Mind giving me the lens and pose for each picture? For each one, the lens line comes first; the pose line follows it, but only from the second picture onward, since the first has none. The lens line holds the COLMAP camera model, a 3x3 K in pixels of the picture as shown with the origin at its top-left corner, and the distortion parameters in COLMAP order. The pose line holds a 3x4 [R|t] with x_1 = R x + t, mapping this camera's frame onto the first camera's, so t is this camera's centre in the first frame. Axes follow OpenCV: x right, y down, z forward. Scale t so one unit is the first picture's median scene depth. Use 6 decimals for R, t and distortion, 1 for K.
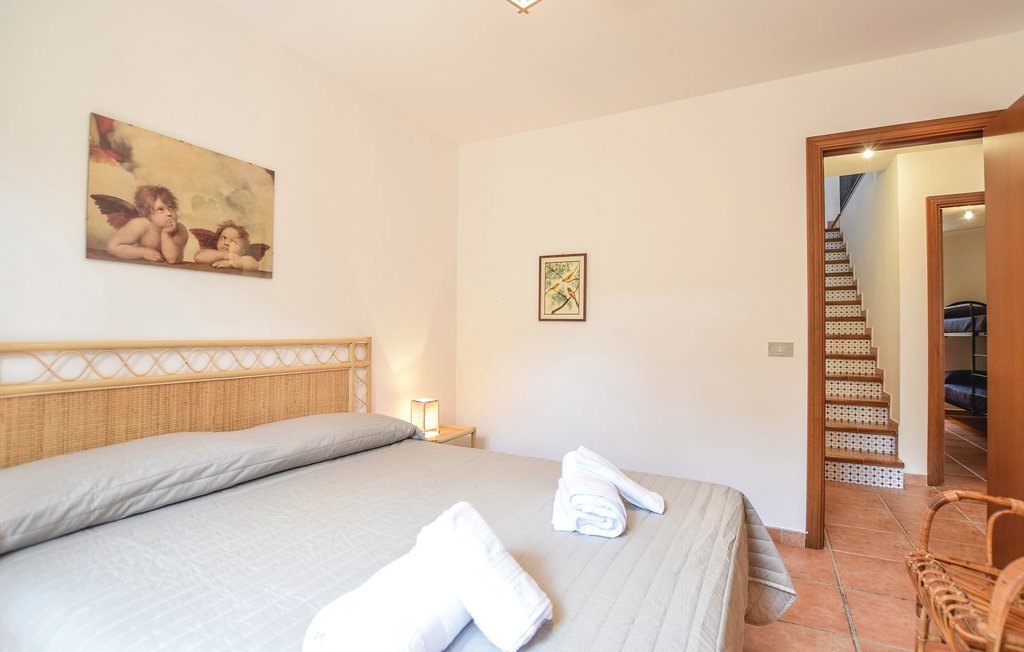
lens RADIAL K [[508.7, 0, 512.0], [0, 508.7, 326.0], [0, 0, 1]] dist [-0.023656, -0.000399]
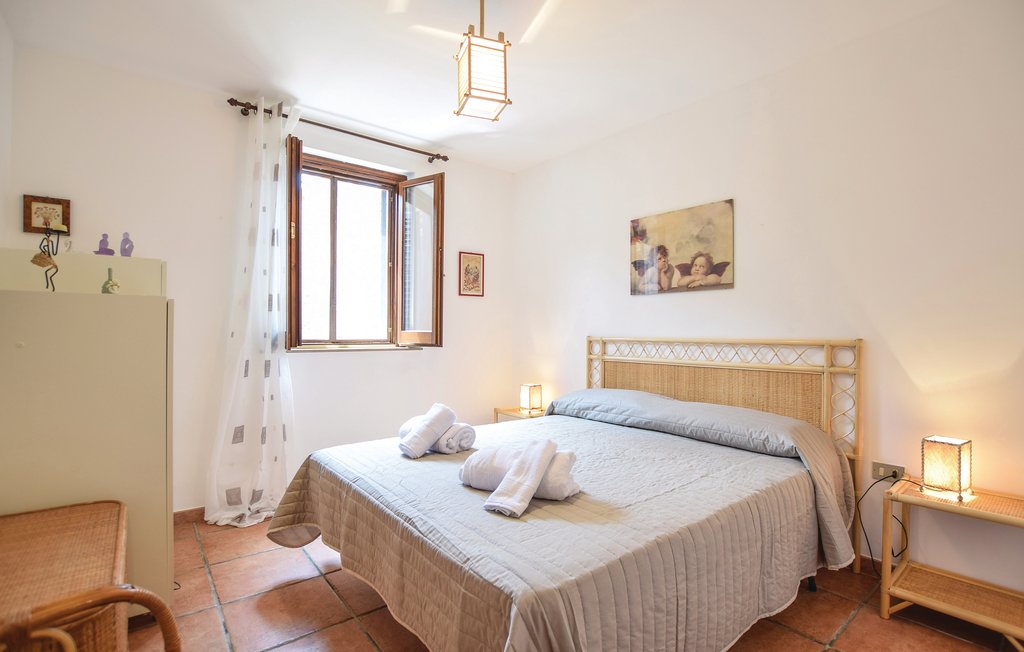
lens RADIAL K [[508.7, 0, 512.0], [0, 508.7, 326.0], [0, 0, 1]] dist [-0.023656, -0.000399]
pose [[-0.436188, -0.016975, -0.899695, 0.922350], [0.003402, 0.999784, -0.020513, 0.020986], [0.899849, -0.012008, -0.436036, 1.155791]]
